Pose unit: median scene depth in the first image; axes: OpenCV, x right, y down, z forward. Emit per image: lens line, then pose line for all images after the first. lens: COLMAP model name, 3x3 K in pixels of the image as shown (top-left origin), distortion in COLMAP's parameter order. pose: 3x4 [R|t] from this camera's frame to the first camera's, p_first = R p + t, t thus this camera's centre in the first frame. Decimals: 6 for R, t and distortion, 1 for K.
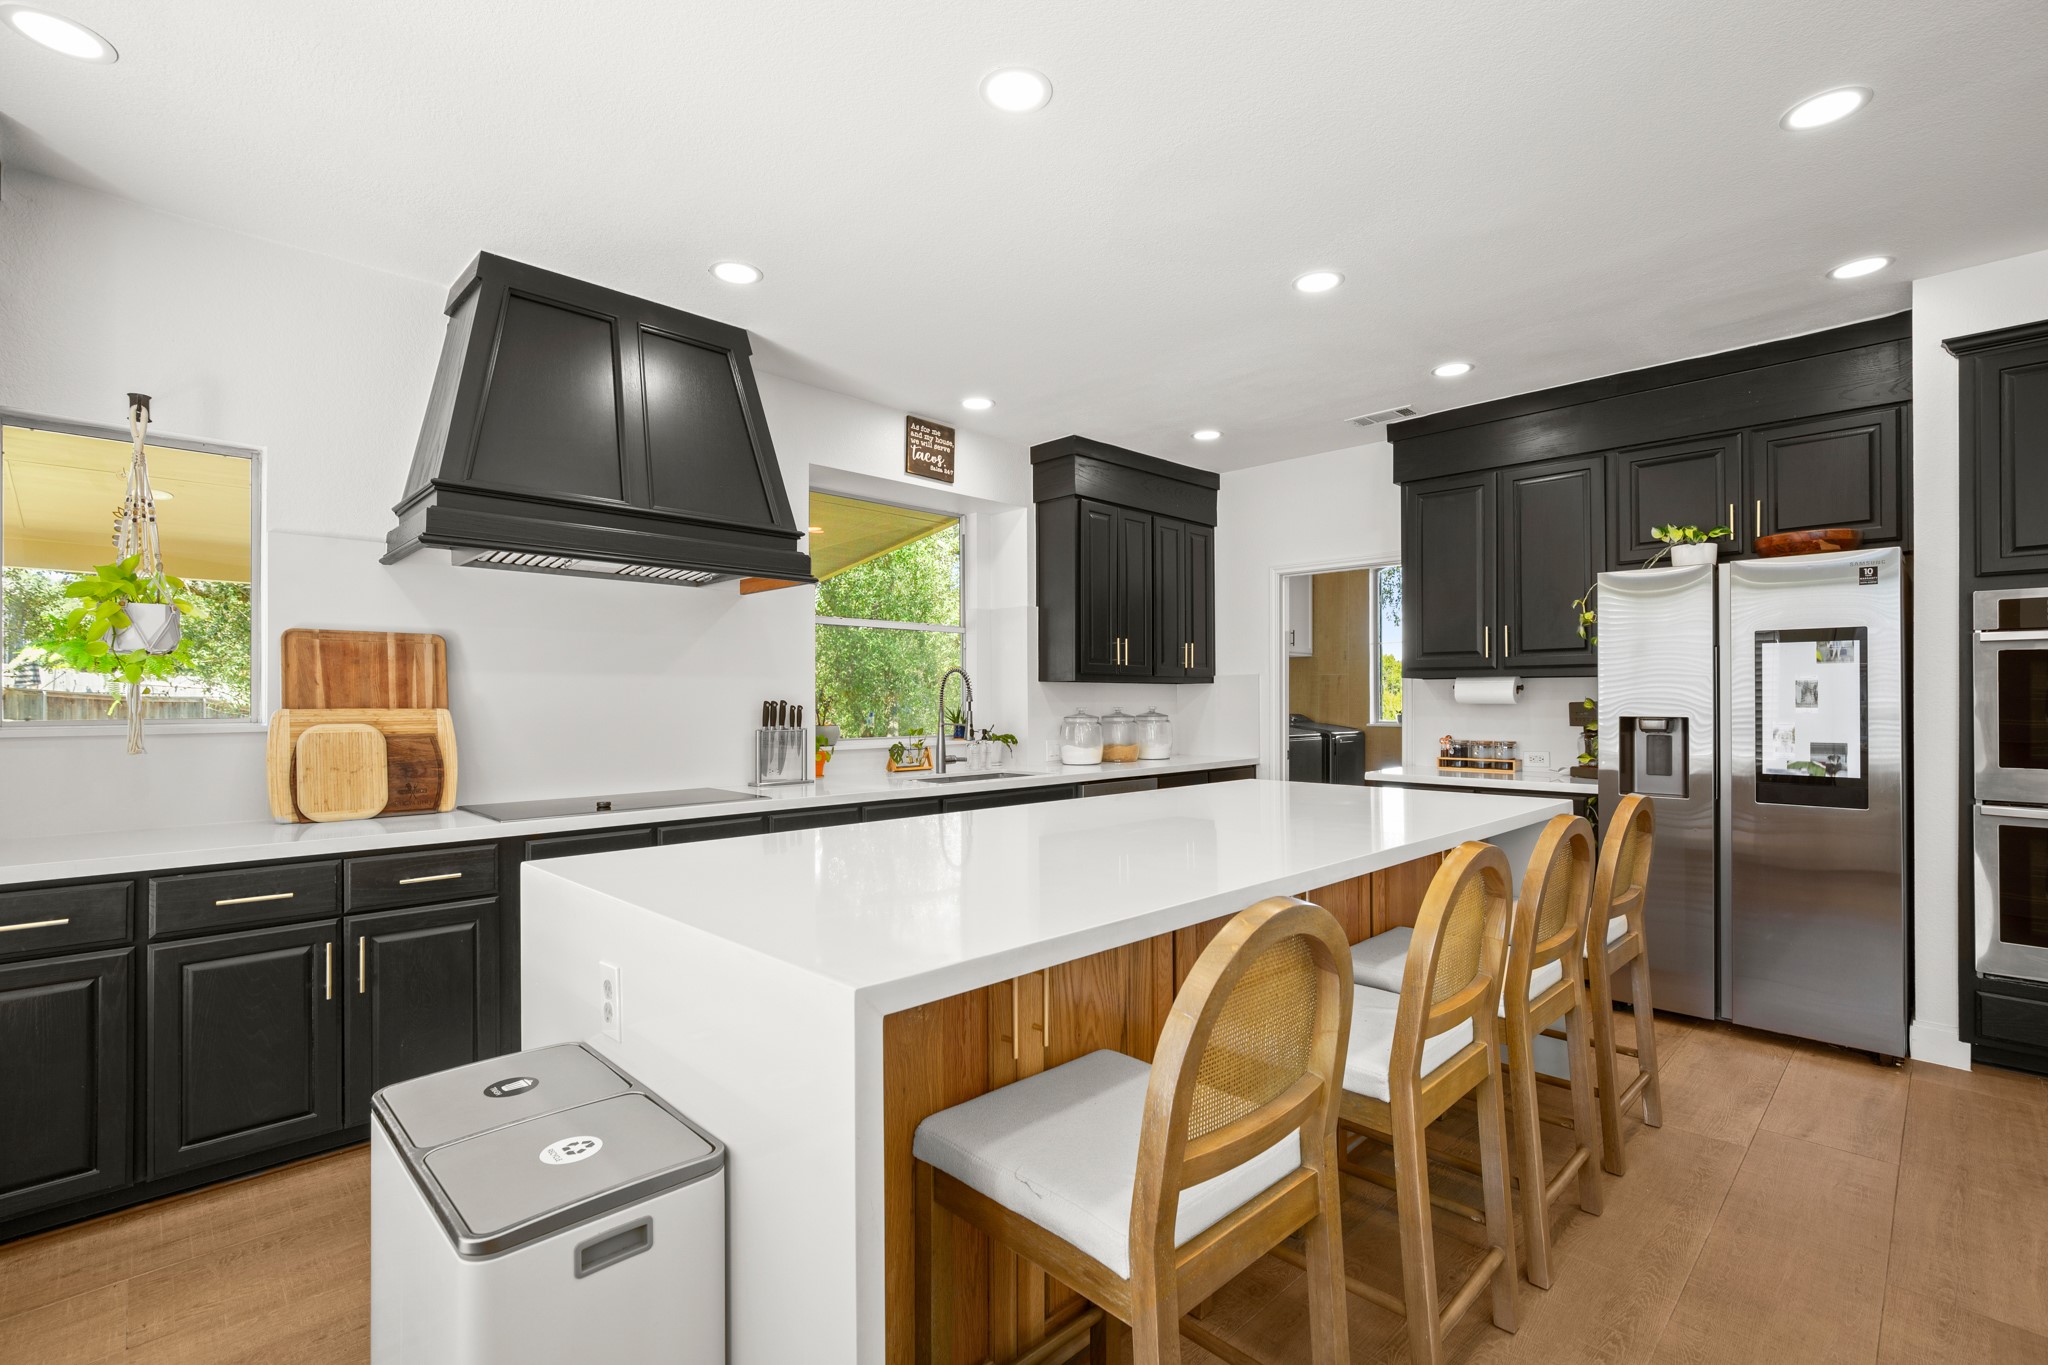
lens RADIAL K [[934.9, 0, 1031.3], [0, 934.9, 685.5], [0, 0, 1]] dist [-0.001042, 0.000584]
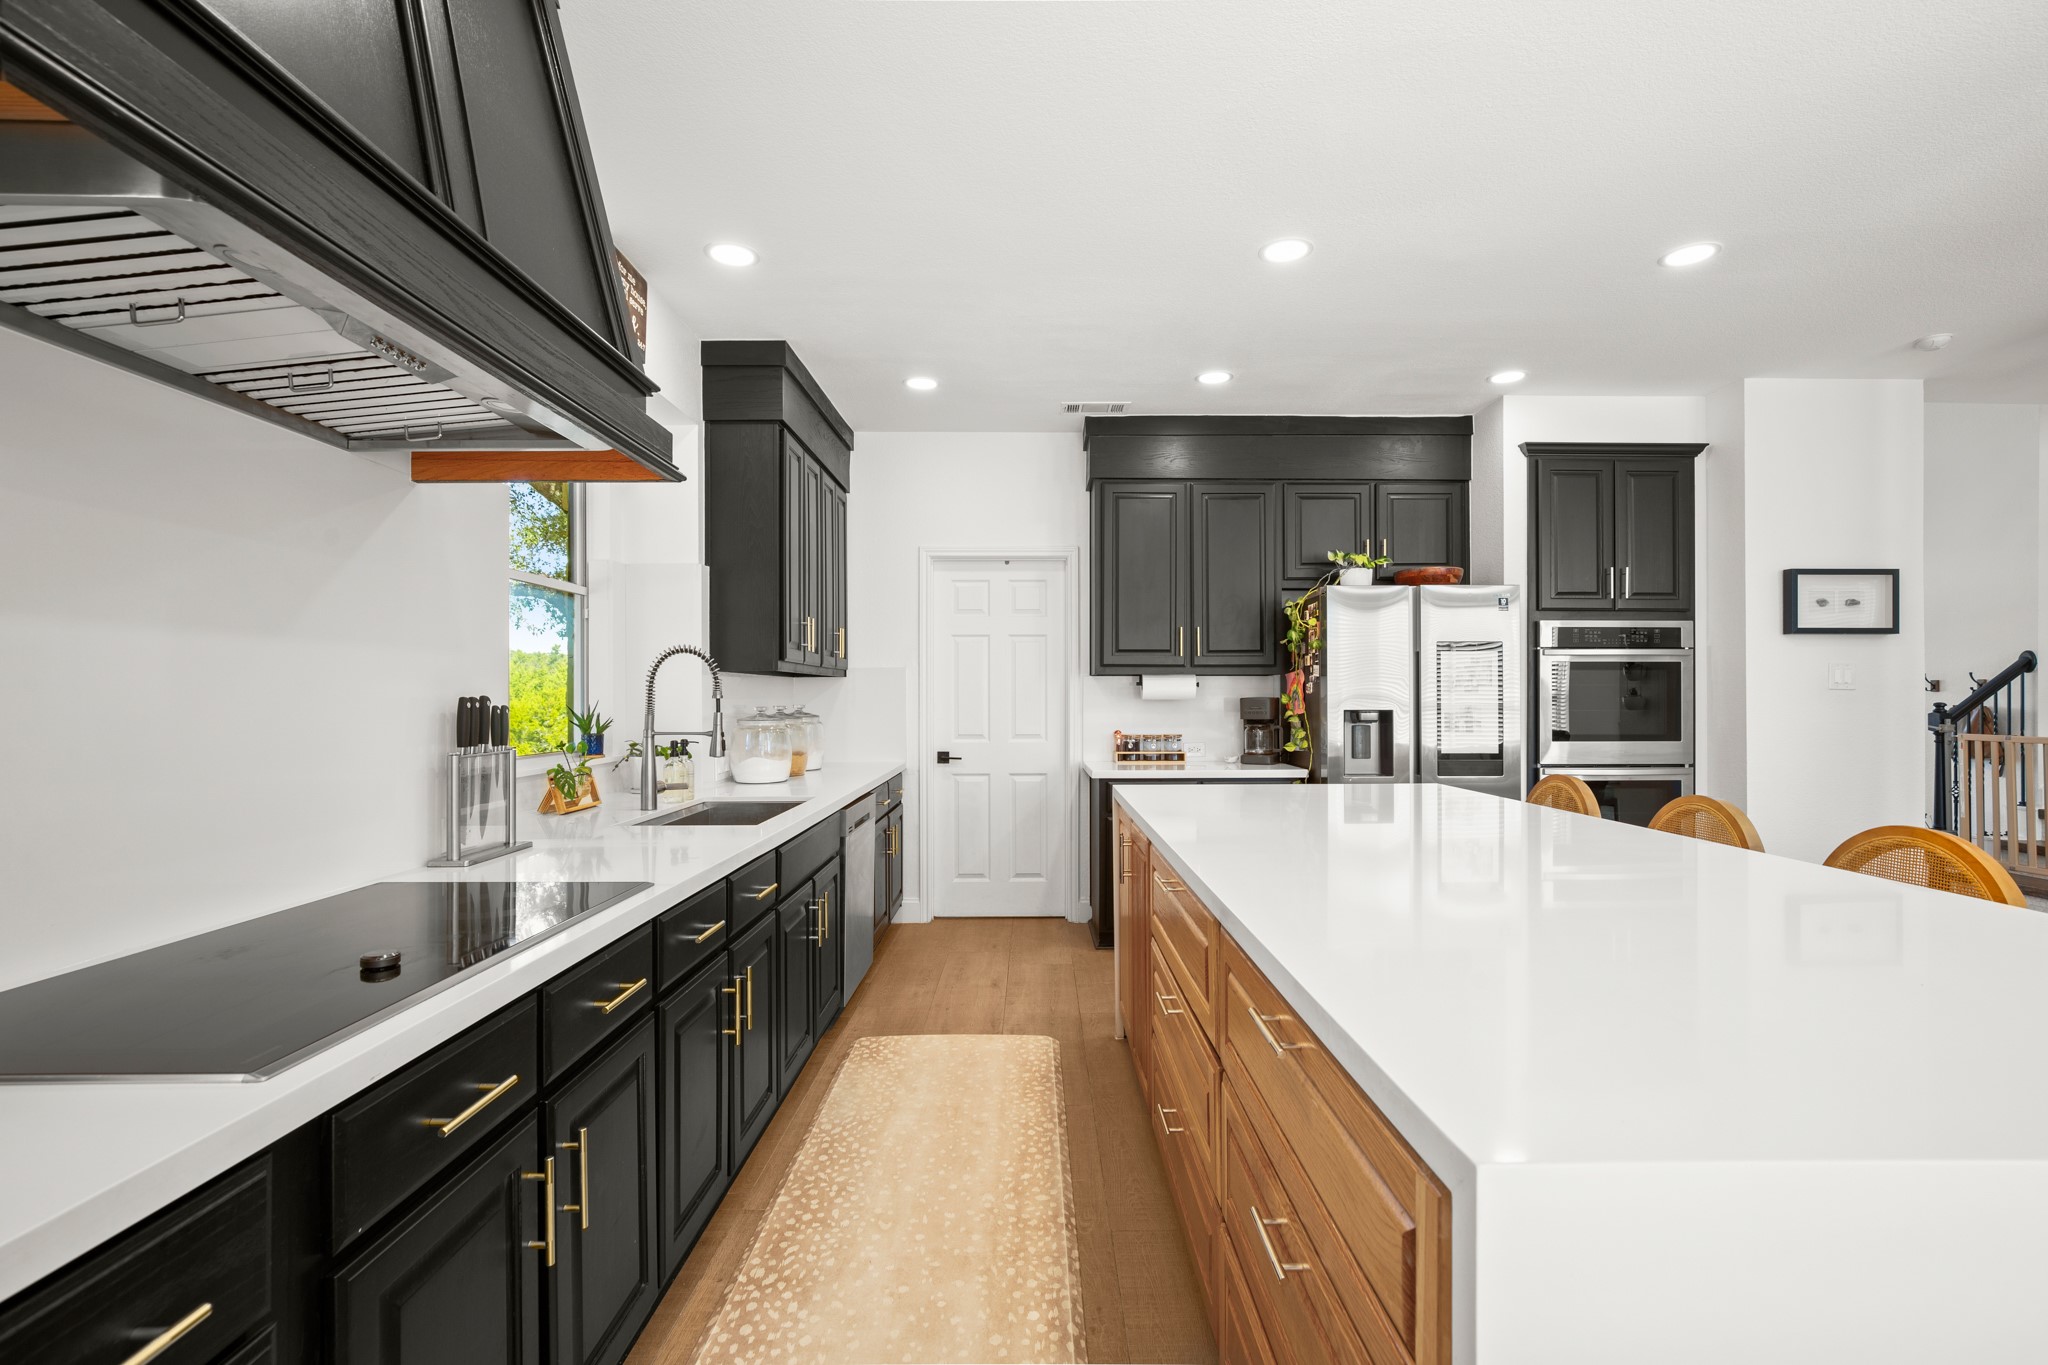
lens RADIAL K [[934.9, 0, 1038.3], [0, 934.9, 683.4], [0, 0, 1]] dist [-0.001042, 0.000584]
pose [[0.698835, 0.008929, 0.715227, -0.381895], [-0.009944, 0.999947, -0.002768, 0.005694], [-0.715214, -0.005178, 0.698886, 0.369866]]
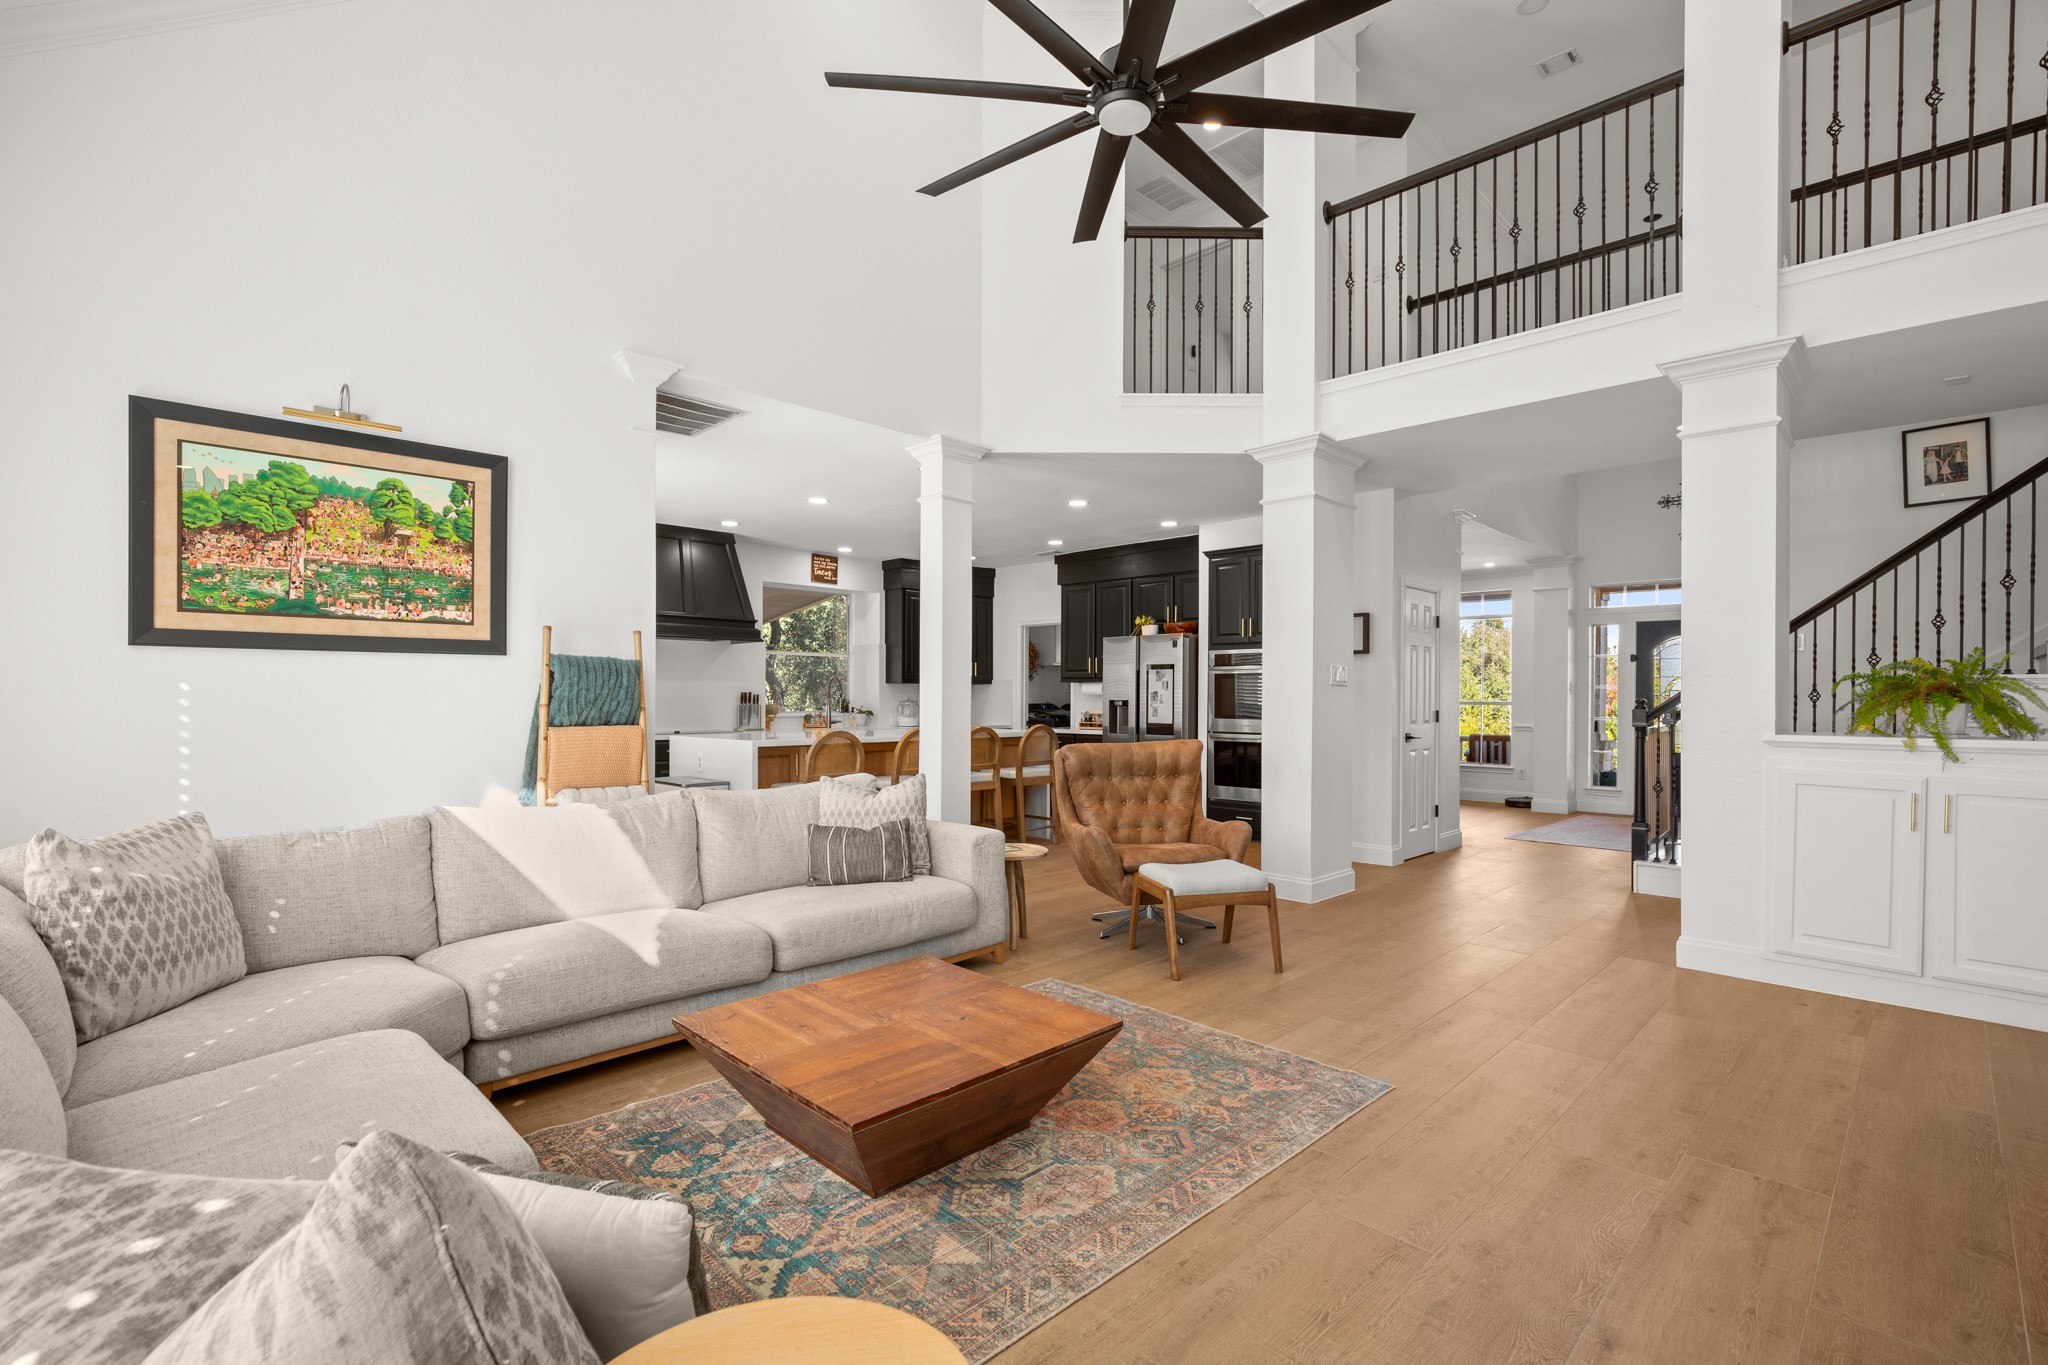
lens RADIAL K [[934.9, 0, 1018.7], [0, 934.9, 692.5], [0, 0, 1]] dist [-0.001042, 0.000584]
pose [[0.999993, 0.003391, -0.001341, 0.331468], [-0.003378, 0.999948, 0.009643, -0.005246], [0.001373, -0.009639, 0.999953, -1.074620]]
